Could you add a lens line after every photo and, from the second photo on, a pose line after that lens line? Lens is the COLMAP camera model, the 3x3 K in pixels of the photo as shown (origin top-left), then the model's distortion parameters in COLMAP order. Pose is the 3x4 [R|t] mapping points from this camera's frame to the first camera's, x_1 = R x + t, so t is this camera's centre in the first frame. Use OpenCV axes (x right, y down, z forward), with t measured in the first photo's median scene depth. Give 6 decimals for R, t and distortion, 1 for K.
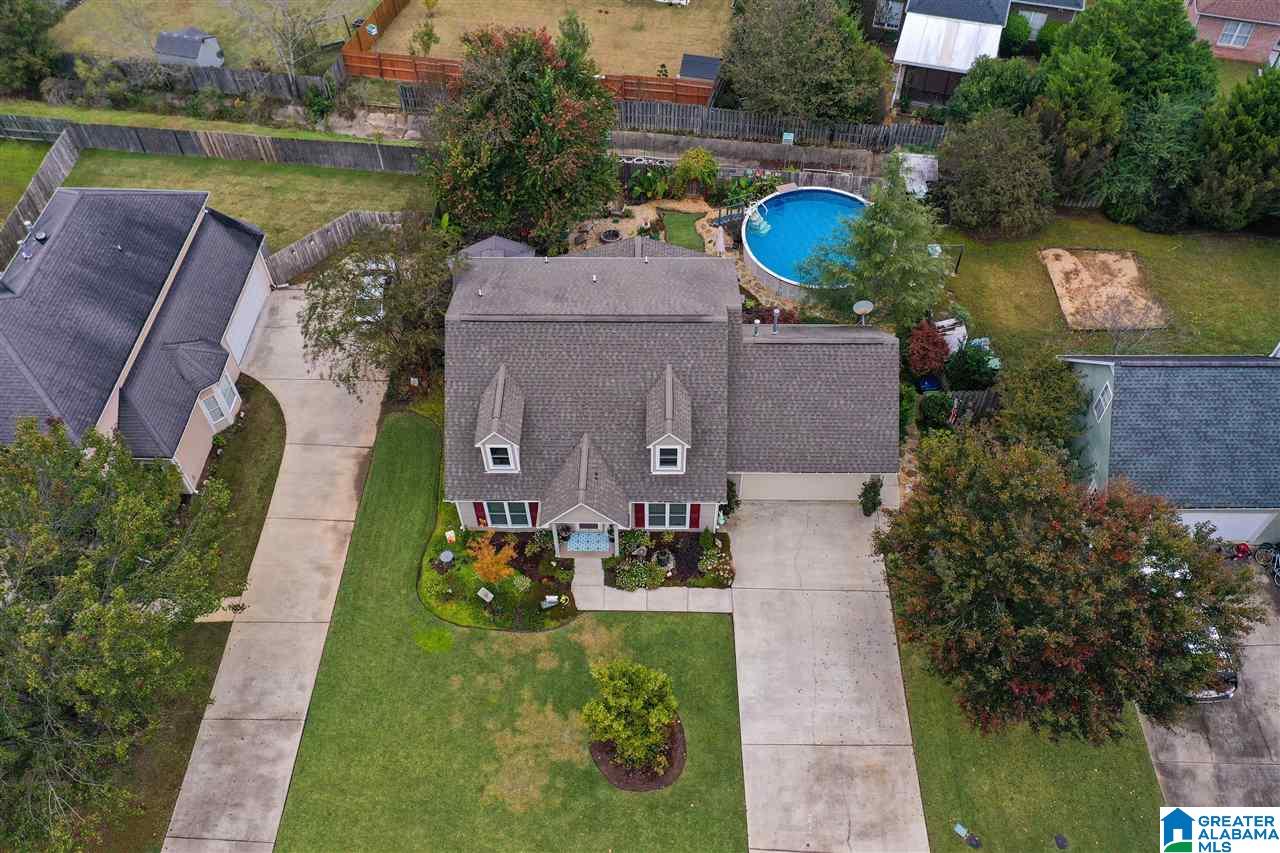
lens RADIAL K [[999.6, 0, 641.5], [0, 999.6, 438.0], [0, 0, 1]] dist [0.000011, -0.003443]
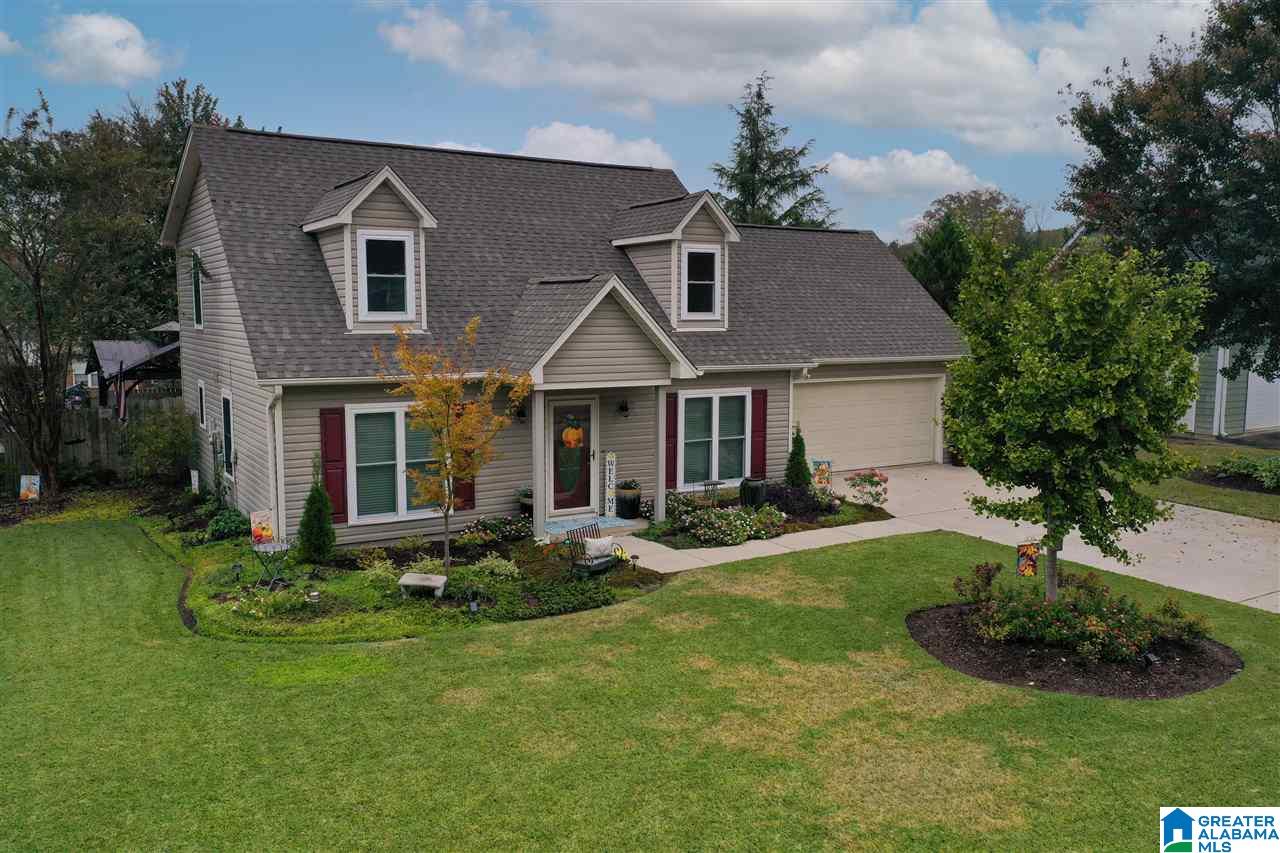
lens RADIAL K [[999.6, 0, 641.5], [0, 999.6, 438.0], [0, 0, 1]] dist [0.000011, -0.003443]
pose [[0.846540, -0.066197, 0.528193, -0.288225], [0.411990, 0.709813, -0.571341, 0.373007], [-0.337097, 0.701273, 0.628157, 0.749837]]
